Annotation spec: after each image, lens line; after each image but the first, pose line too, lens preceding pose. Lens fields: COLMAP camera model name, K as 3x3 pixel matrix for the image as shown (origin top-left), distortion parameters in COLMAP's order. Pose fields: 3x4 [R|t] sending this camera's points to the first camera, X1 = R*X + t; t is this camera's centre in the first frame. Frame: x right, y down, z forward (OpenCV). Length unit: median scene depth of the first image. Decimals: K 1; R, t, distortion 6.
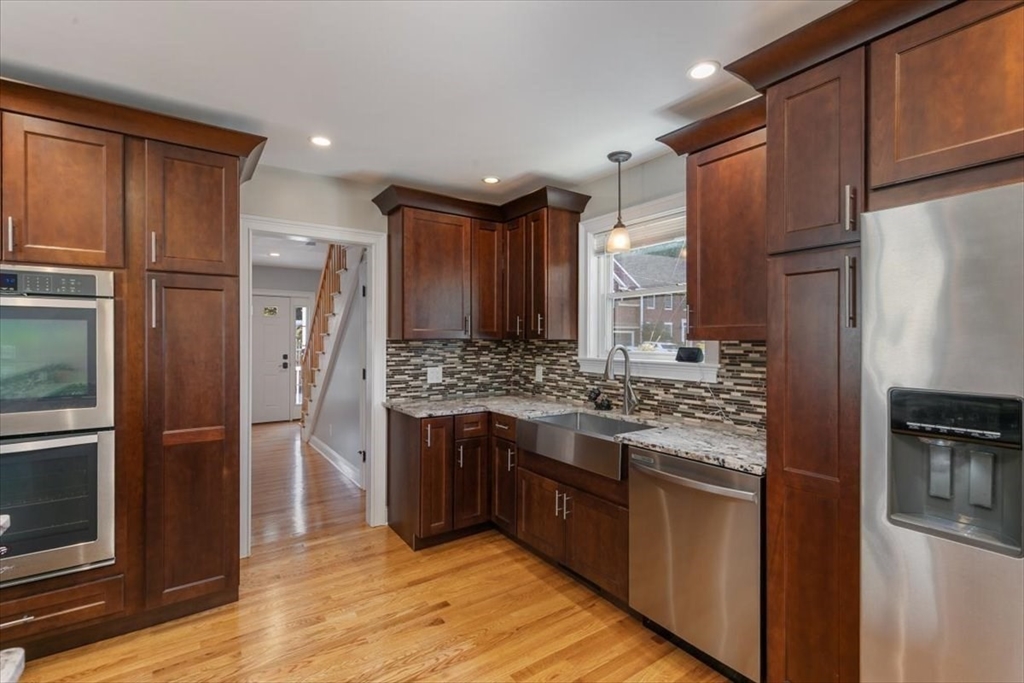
lens RADIAL K [[470.9, 0, 512.0], [0, 470.9, 341.5], [0, 0, 1]] dist [0.003867, 0.000186]
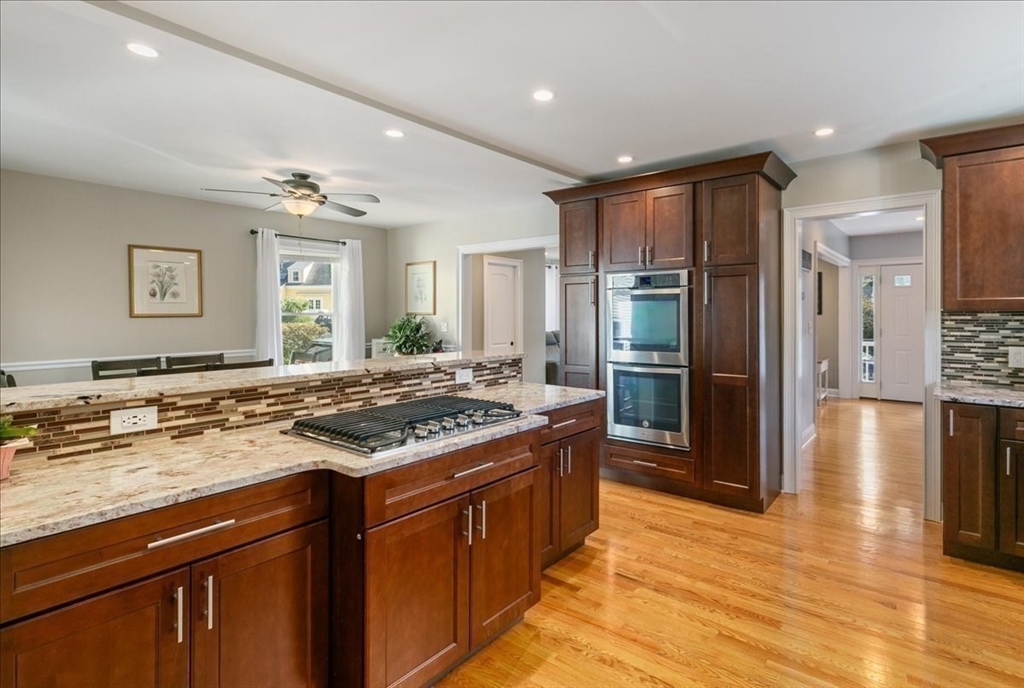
lens RADIAL K [[490.8, 0, 512.7], [0, 490.8, 317.3], [0, 0, 1]] dist [-0.000546, -0.000198]
pose [[0.242254, 0.009192, -0.970169, 0.569372], [0.001131, 0.999952, 0.009756, -0.003035], [0.970212, -0.003461, 0.242232, 0.012880]]
